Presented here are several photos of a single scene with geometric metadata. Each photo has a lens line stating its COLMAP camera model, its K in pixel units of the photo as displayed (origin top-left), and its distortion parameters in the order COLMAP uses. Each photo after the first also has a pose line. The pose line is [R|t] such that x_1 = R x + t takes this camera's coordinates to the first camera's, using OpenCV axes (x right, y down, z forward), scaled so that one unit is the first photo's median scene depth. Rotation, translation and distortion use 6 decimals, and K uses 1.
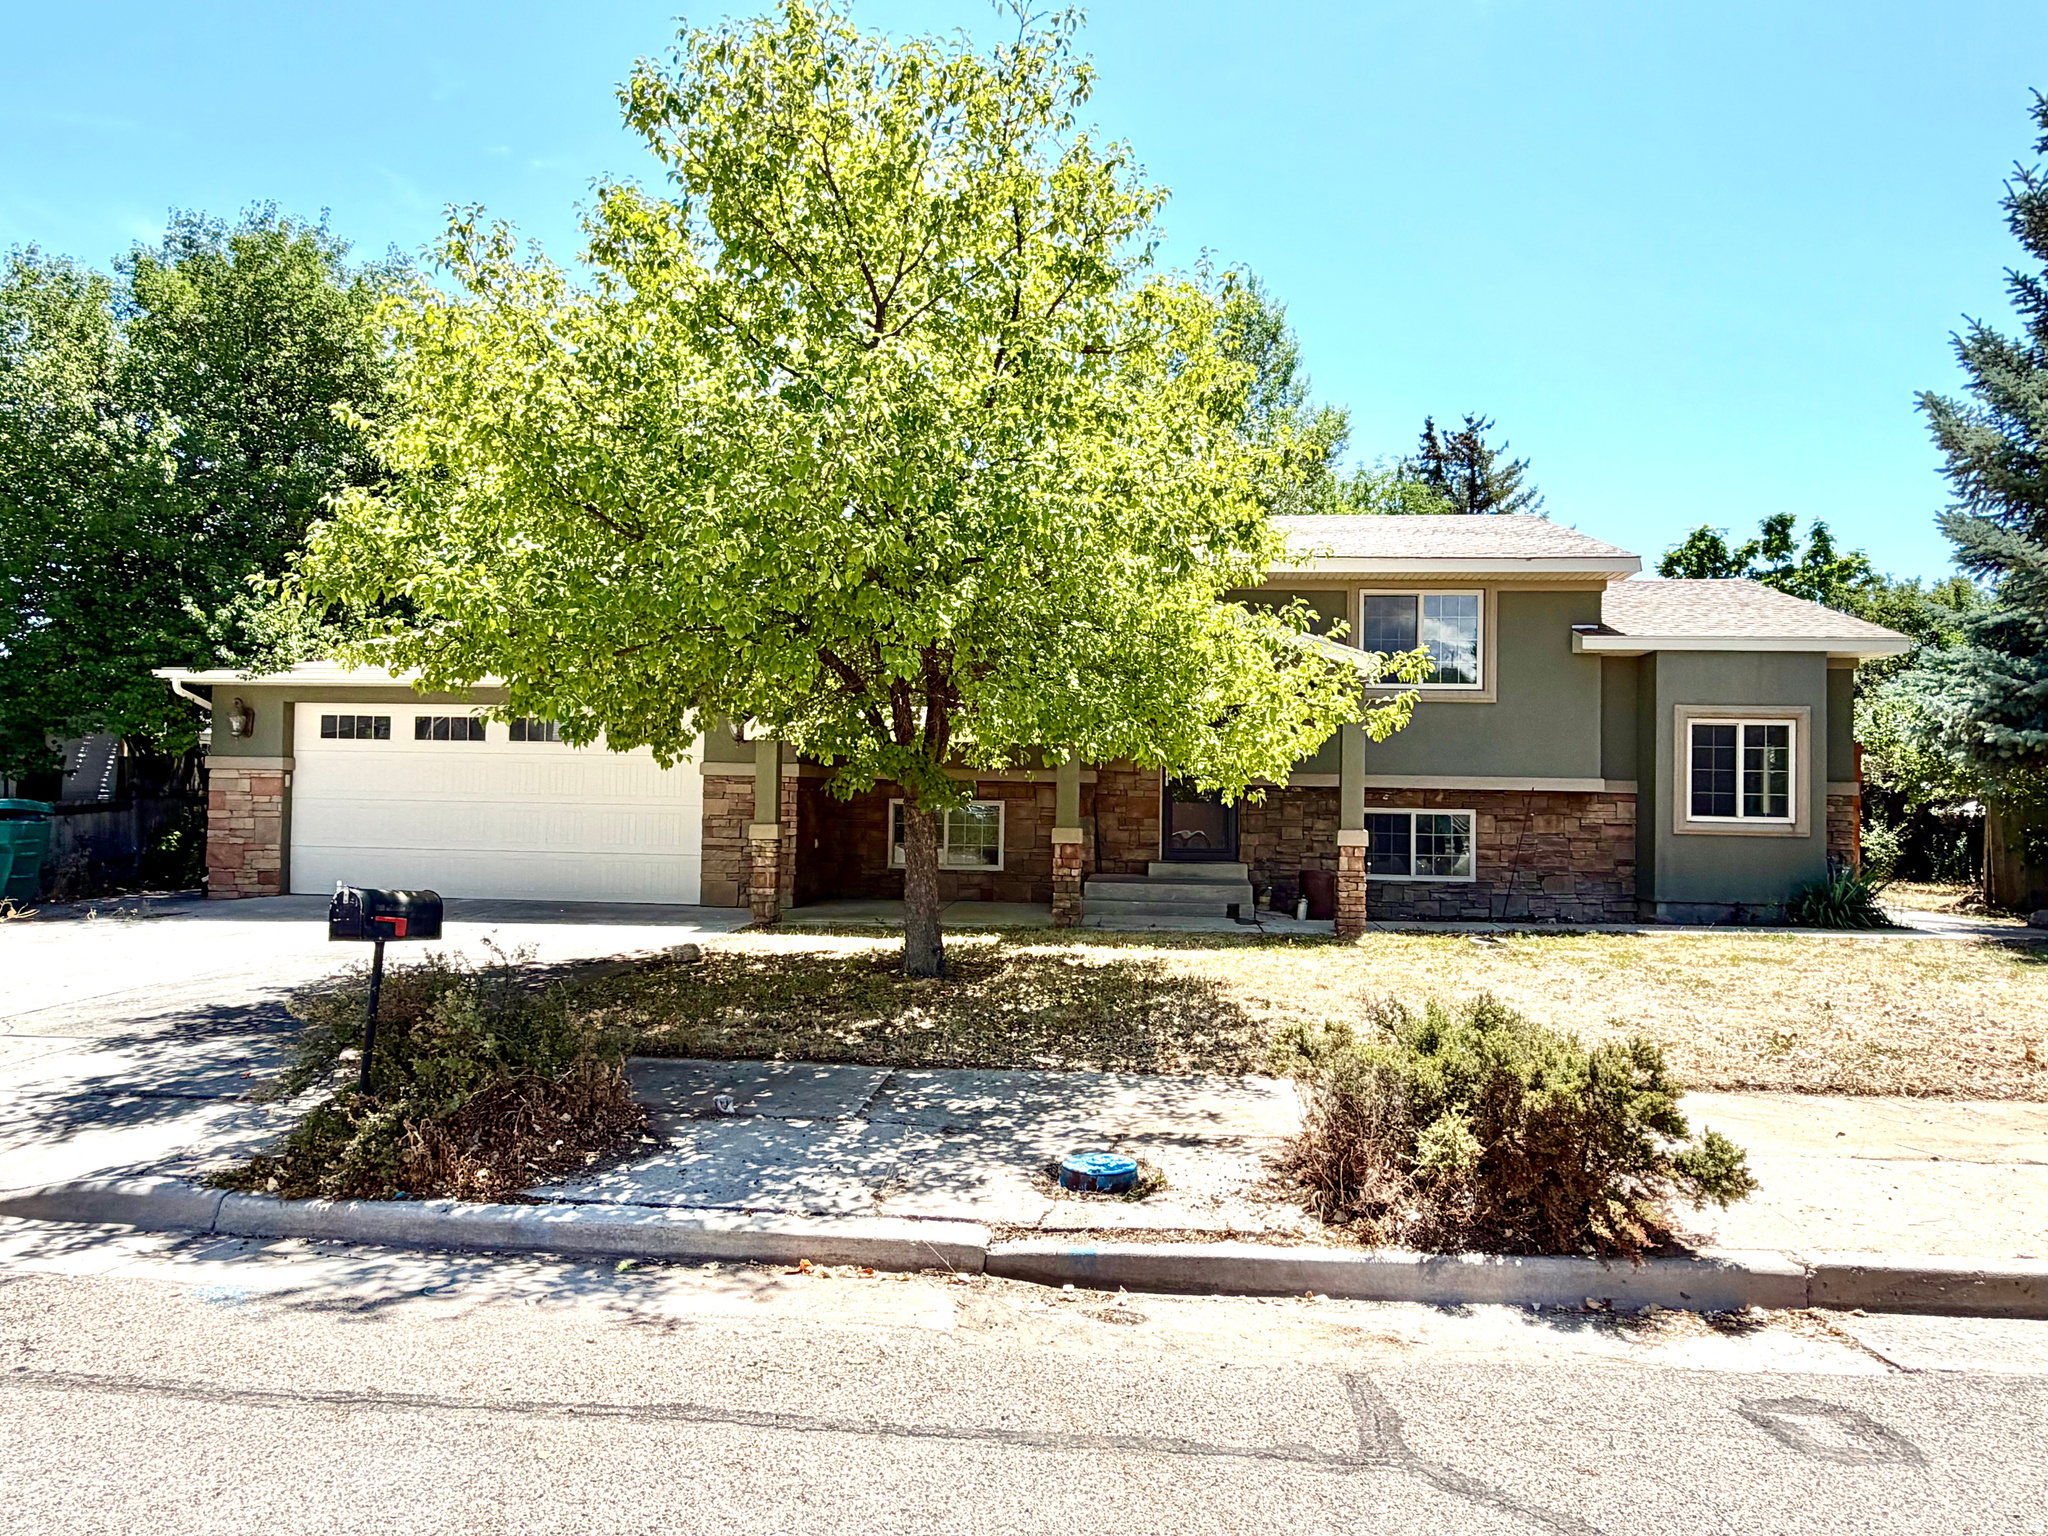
lens RADIAL K [[1323.1, 0, 1053.3], [0, 1323.1, 813.6], [0, 0, 1]] dist [0.017845, 0.007056]
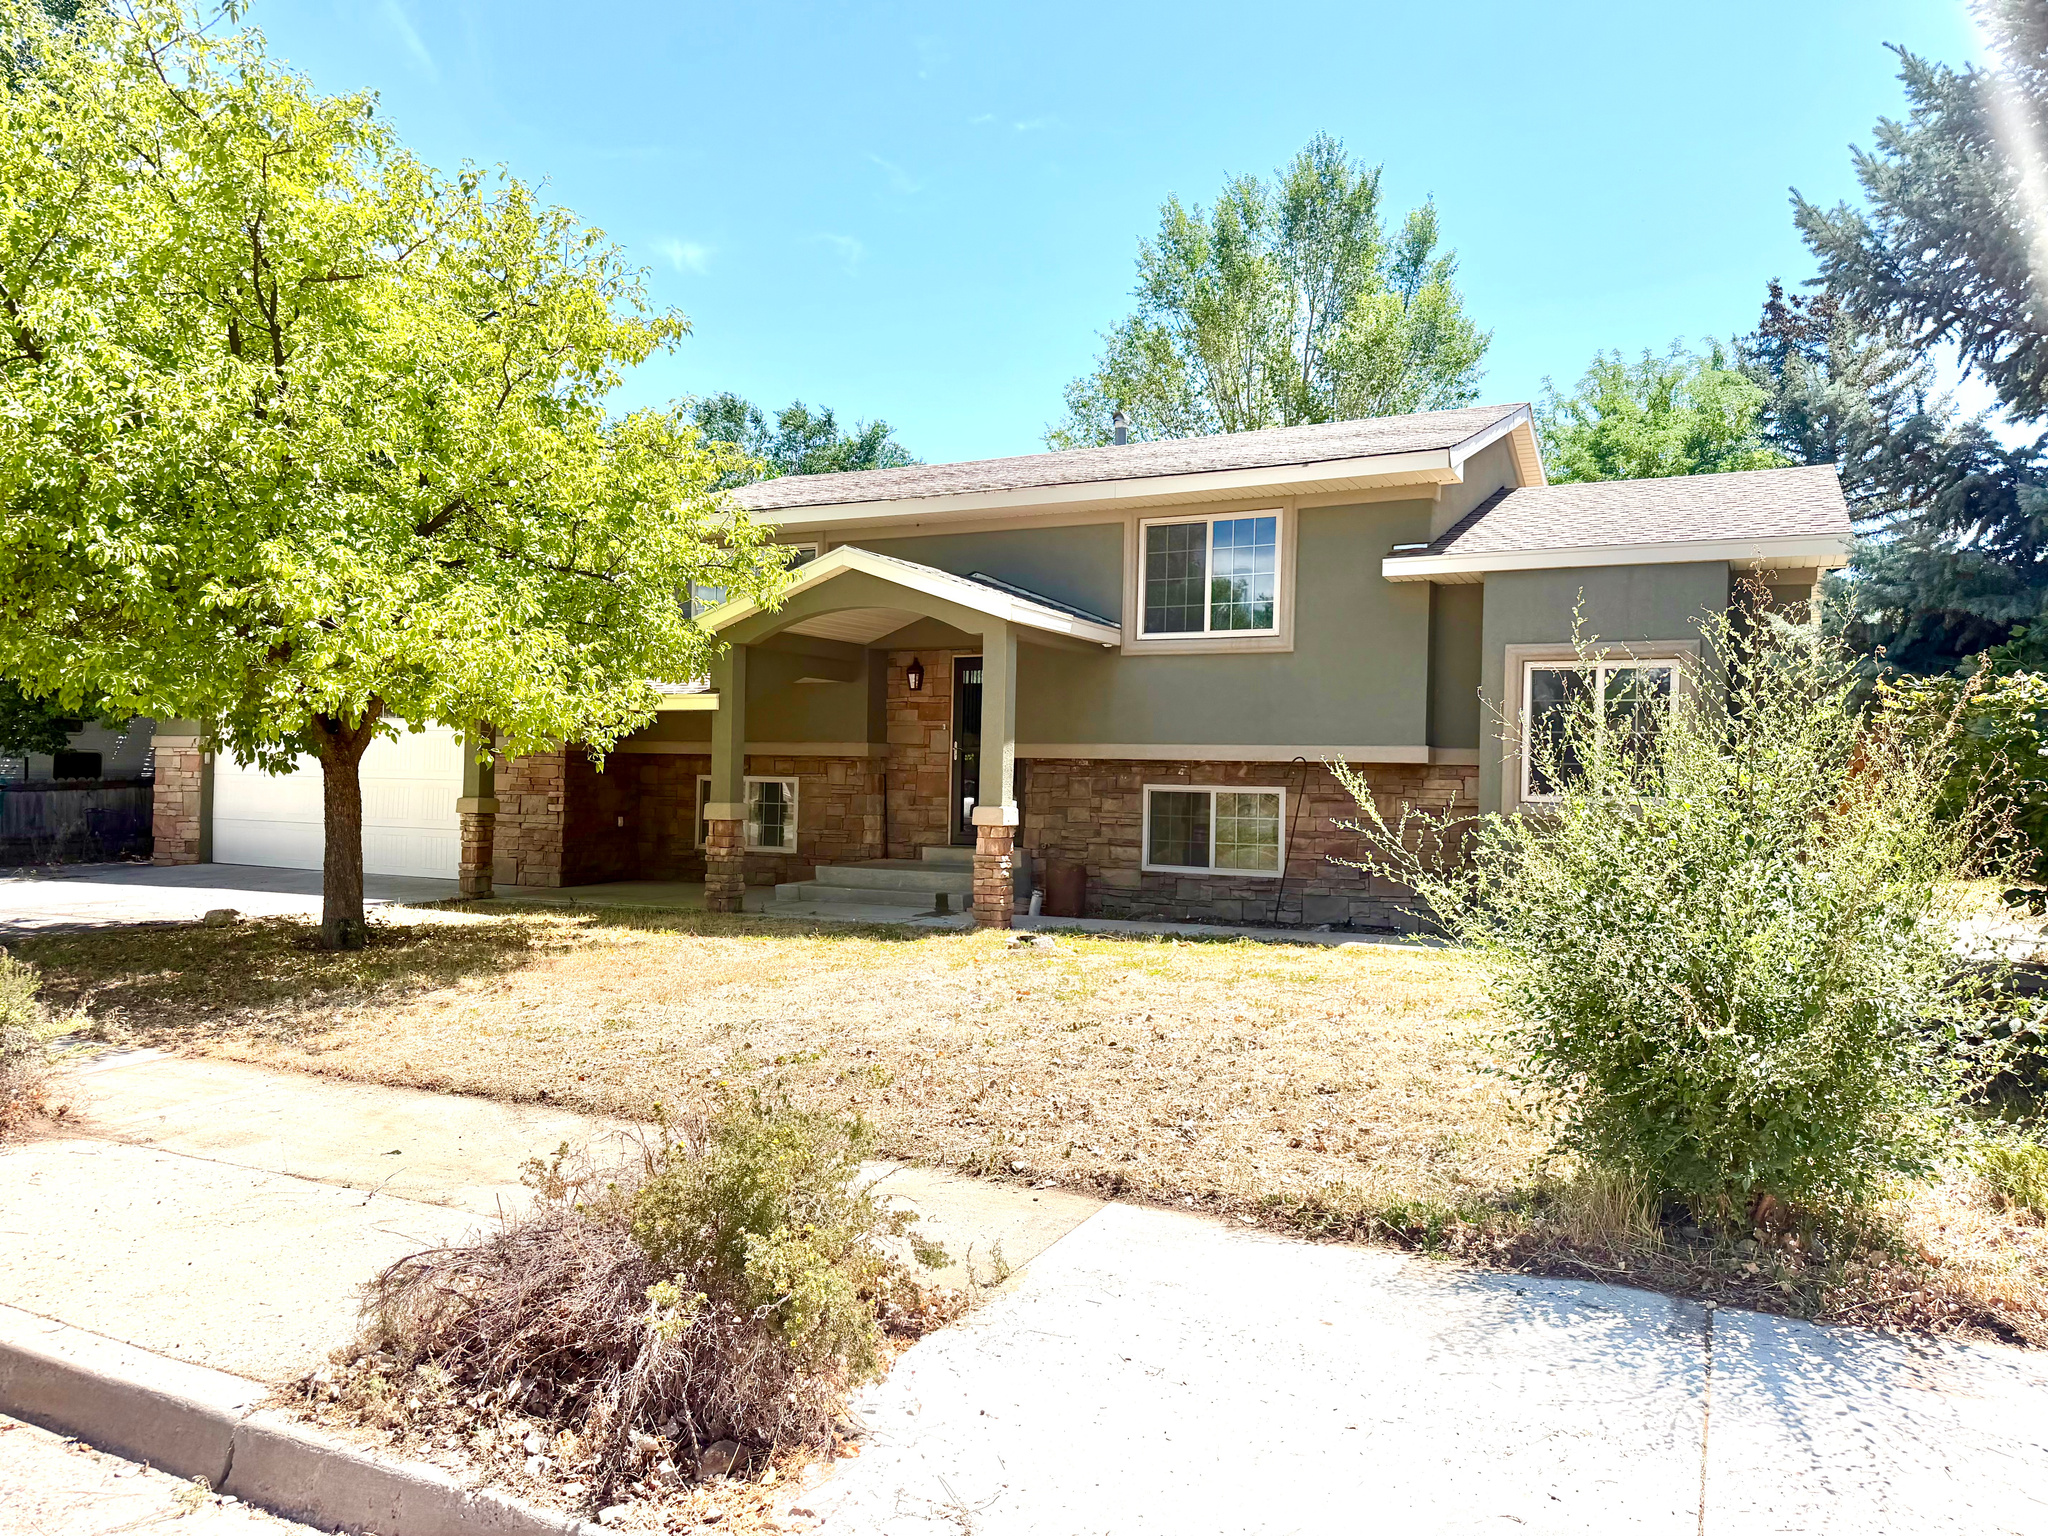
lens RADIAL K [[1428.8, 0, 921.1], [0, 1428.8, 808.1], [0, 0, 1]] dist [0.054568, -0.044693]
pose [[0.928695, 0.007740, -0.370764, 0.724642], [-0.005388, 0.999958, 0.007381, 0.007976], [0.370806, -0.004857, 0.928698, 0.206866]]
